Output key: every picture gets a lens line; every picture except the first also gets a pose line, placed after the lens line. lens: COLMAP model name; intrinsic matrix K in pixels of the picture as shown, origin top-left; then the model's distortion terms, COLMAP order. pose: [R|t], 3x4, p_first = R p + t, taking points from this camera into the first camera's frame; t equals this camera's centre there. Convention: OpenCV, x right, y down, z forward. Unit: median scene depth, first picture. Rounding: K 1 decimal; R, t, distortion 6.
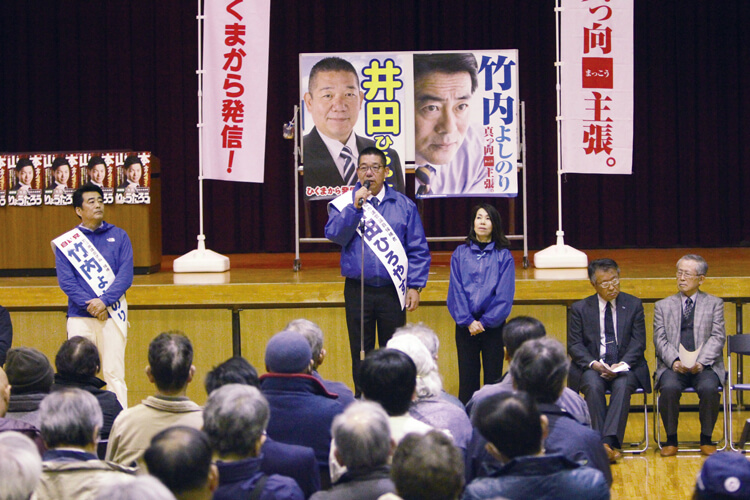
lens RADIAL K [[2003.3, 0, 375.0], [0, 2003.3, 250.0], [0, 0, 1]] dist [-0.135168, 0.553802]
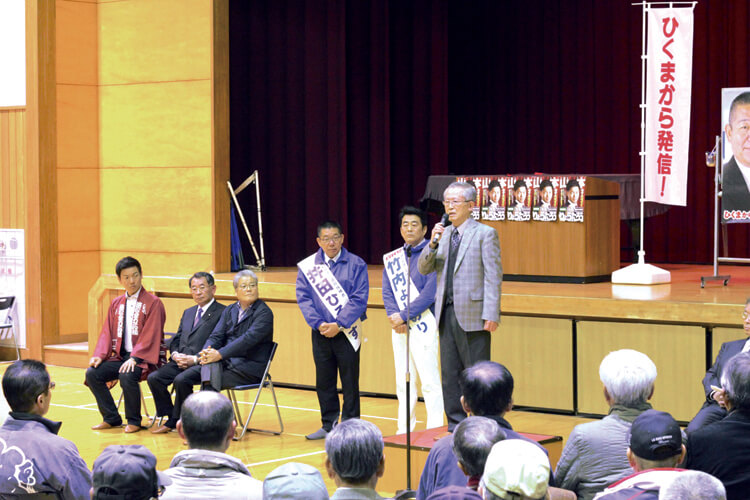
lens RADIAL K [[2003.3, 0, 375.0], [0, 2003.3, 250.0], [0, 0, 1]] dist [-0.135168, 0.553802]
pose [[0.833336, 0.034892, -0.551664, 0.409491], [-0.037049, 0.999287, 0.007237, -0.010850], [0.551524, 0.014408, 0.834035, -0.014722]]
